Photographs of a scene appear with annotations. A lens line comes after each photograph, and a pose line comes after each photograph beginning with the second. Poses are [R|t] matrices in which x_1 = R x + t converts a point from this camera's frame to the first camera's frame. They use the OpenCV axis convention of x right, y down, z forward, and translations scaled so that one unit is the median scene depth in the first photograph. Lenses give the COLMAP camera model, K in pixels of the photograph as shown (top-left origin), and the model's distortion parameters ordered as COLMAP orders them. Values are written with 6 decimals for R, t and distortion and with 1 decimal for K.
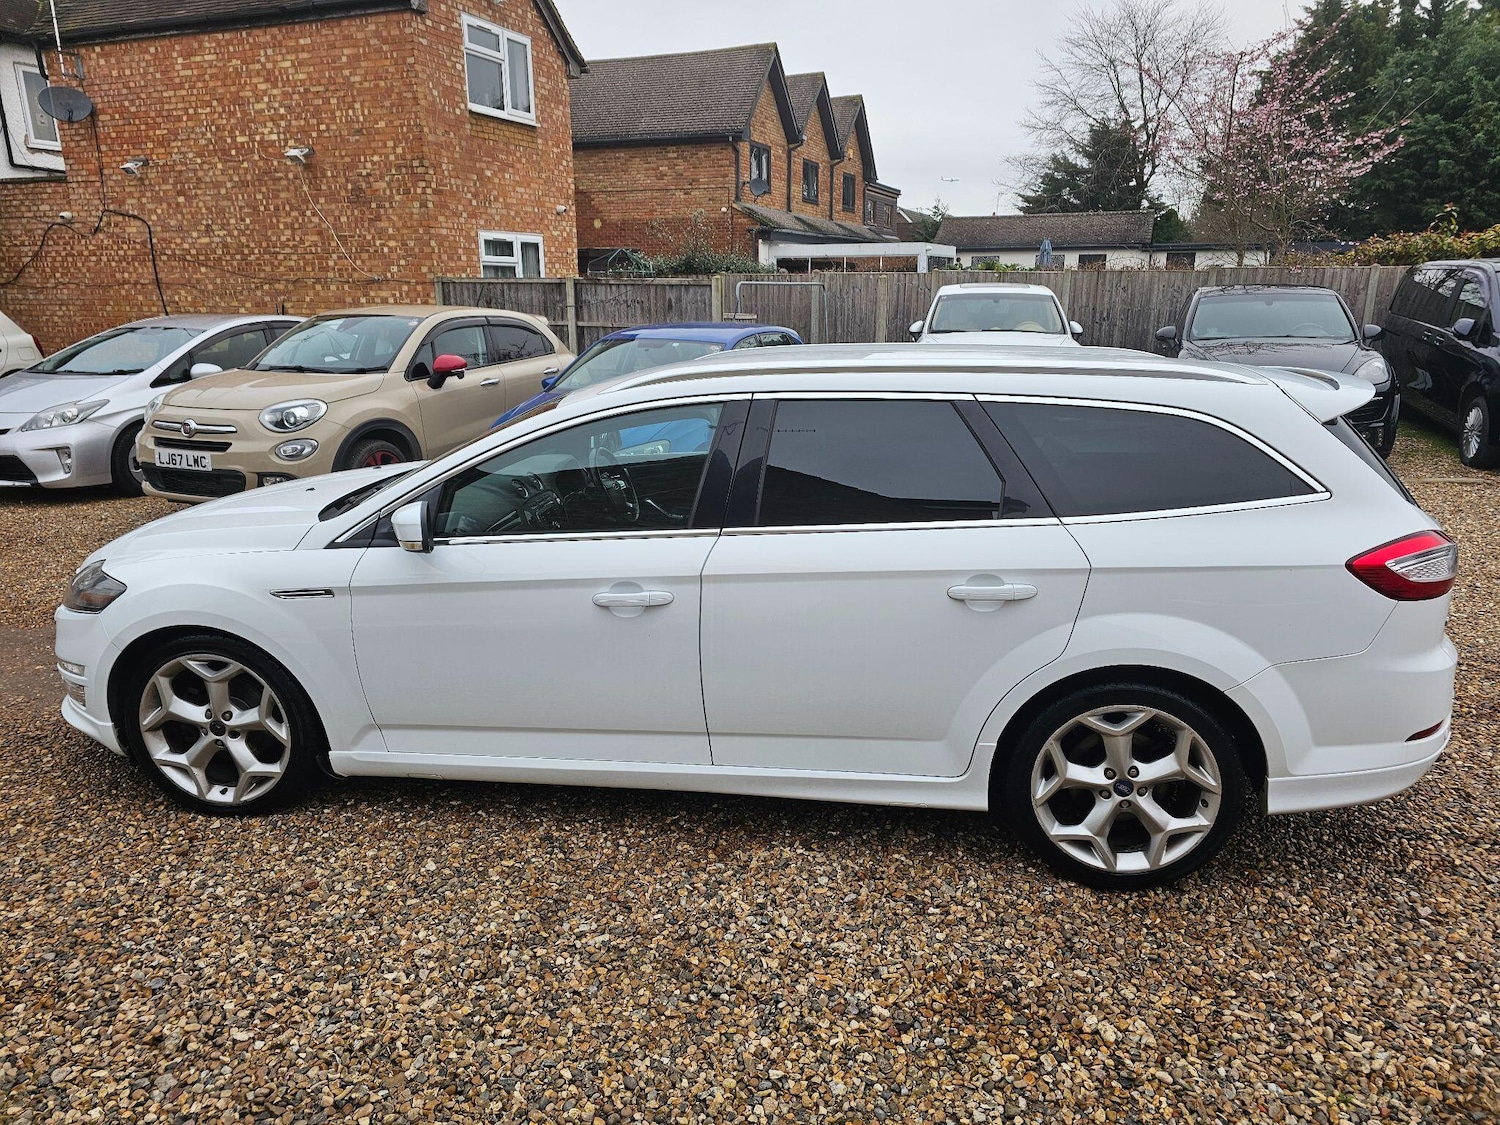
lens RADIAL K [[996.7, 0, 751.0], [0, 996.7, 560.3], [0, 0, 1]] dist [0.058456, -0.039446]
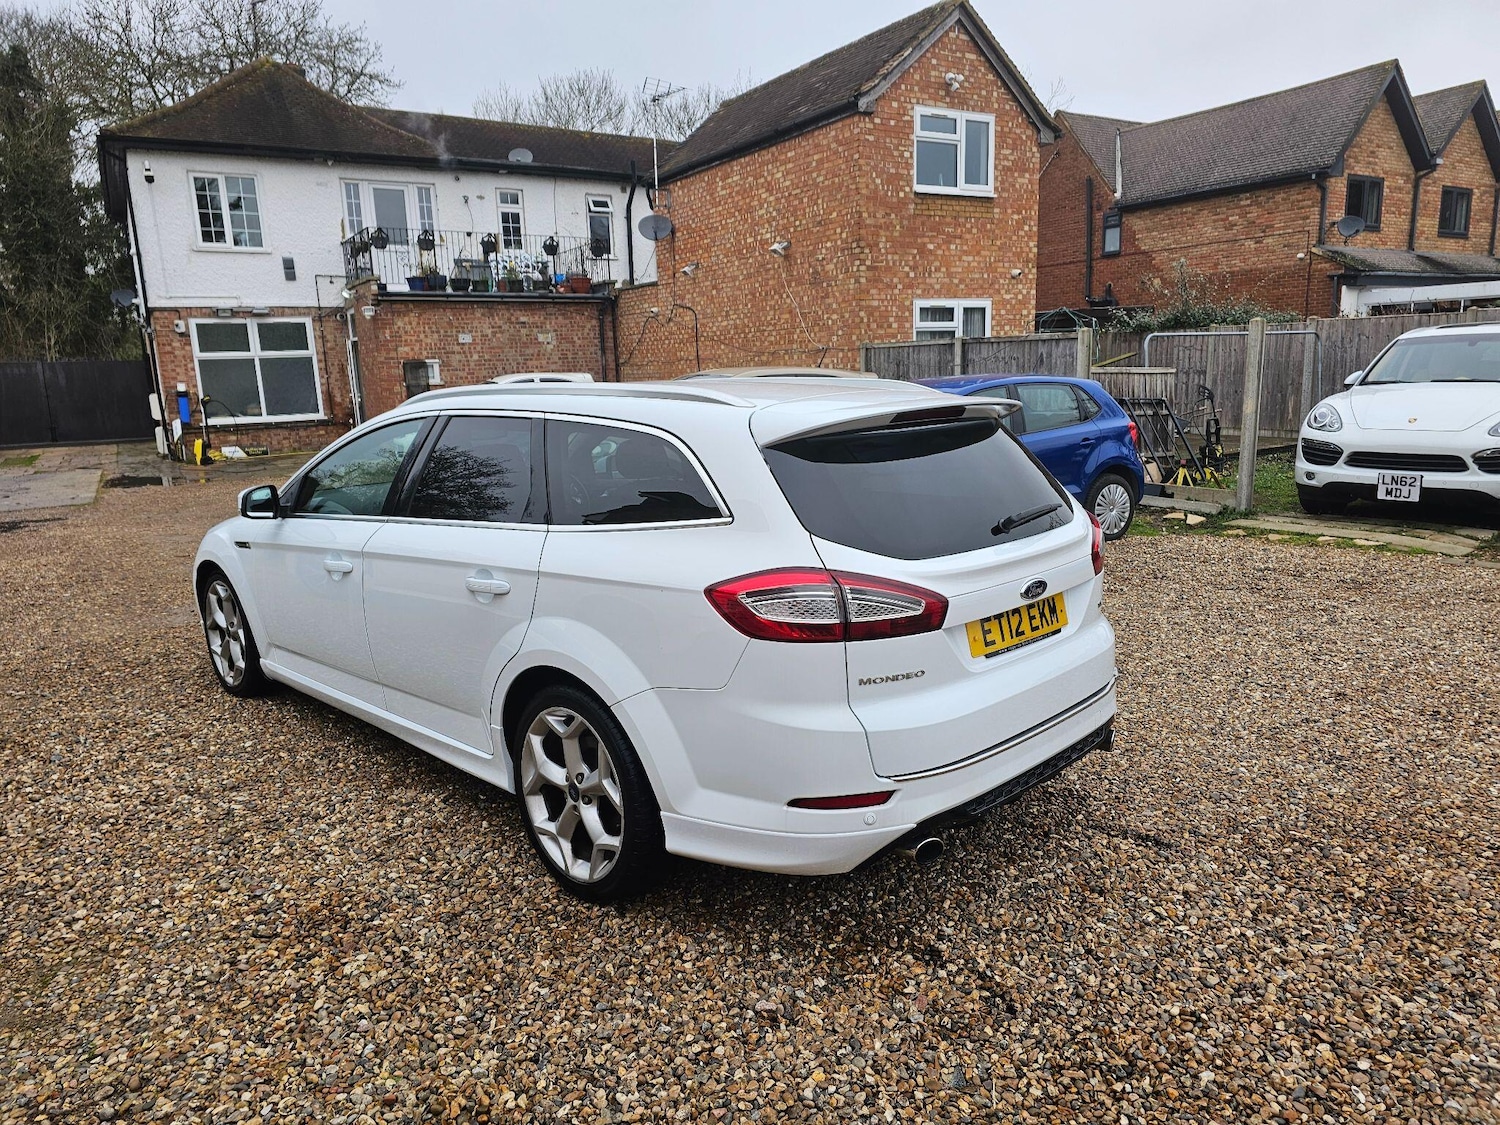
lens RADIAL K [[996.7, 0, 753.1], [0, 996.7, 559.8], [0, 0, 1]] dist [0.058456, -0.039446]
pose [[0.803341, 0.092033, -0.588364, 0.258417], [-0.131728, 0.990974, -0.024849, -0.001759], [0.580767, 0.097466, 0.808214, 0.060831]]
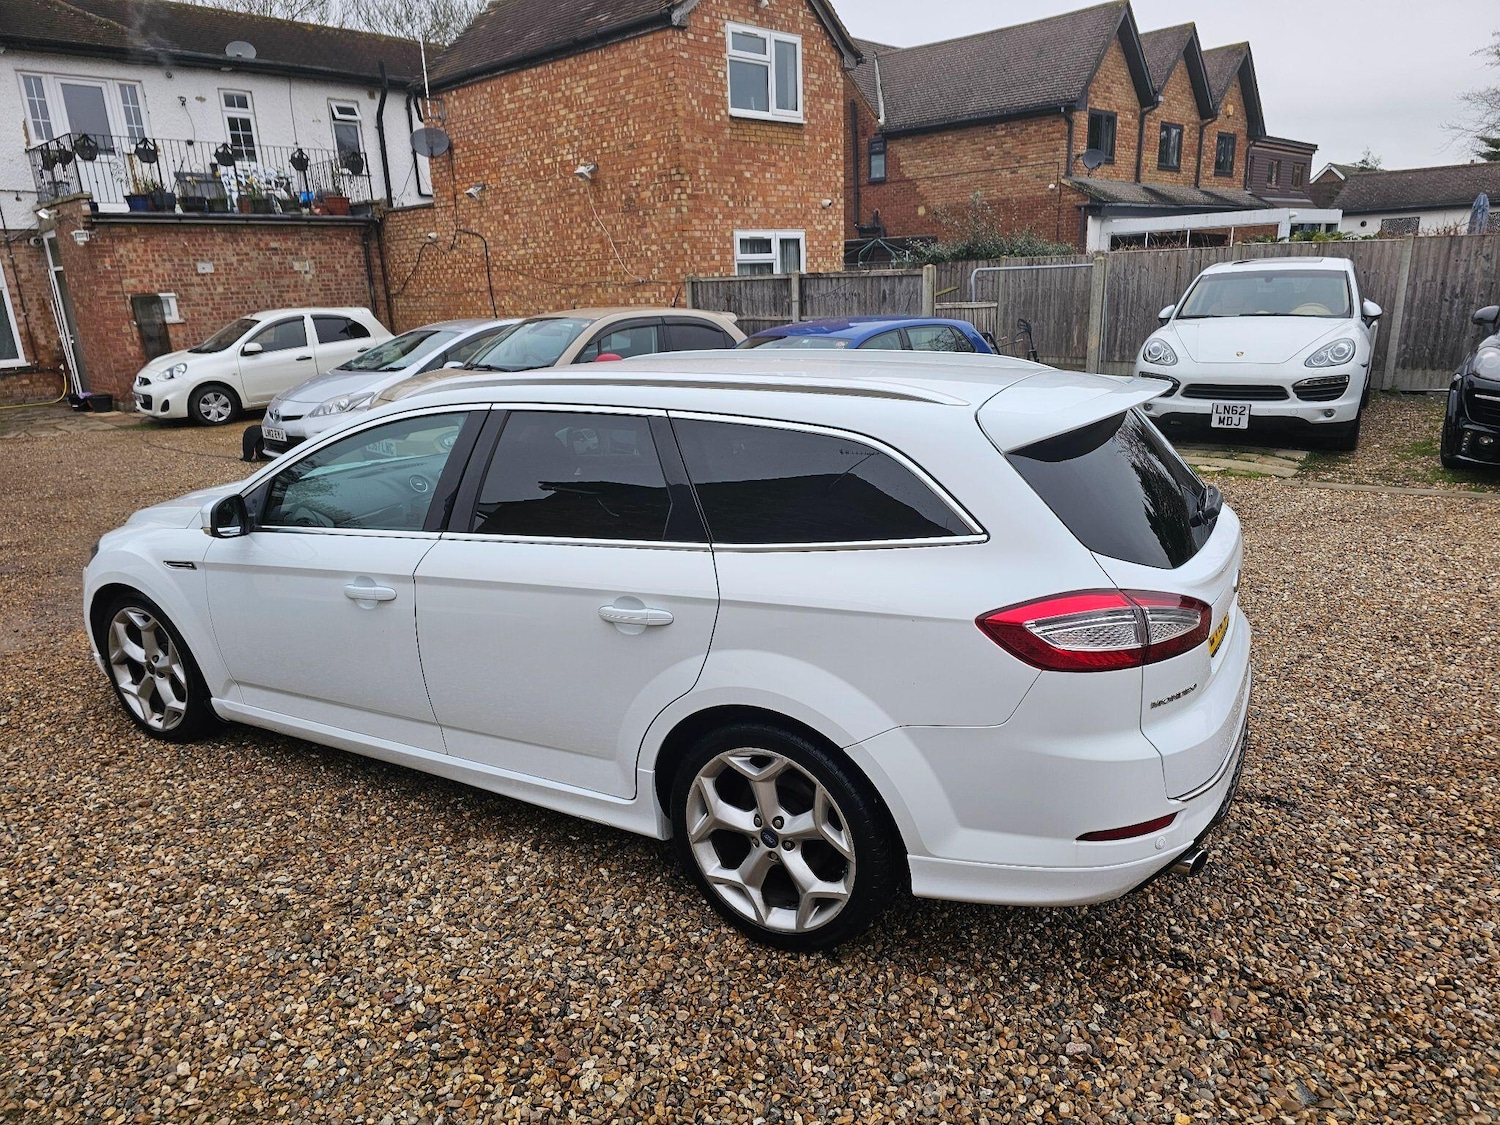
lens RADIAL K [[996.7, 0, 743.1], [0, 996.7, 568.1], [0, 0, 1]] dist [0.058456, -0.039446]
pose [[0.925509, 0.073892, -0.371447, 0.158628], [-0.066324, 0.997248, 0.033128, -0.012133], [0.372873, -0.006024, 0.927863, 0.031826]]
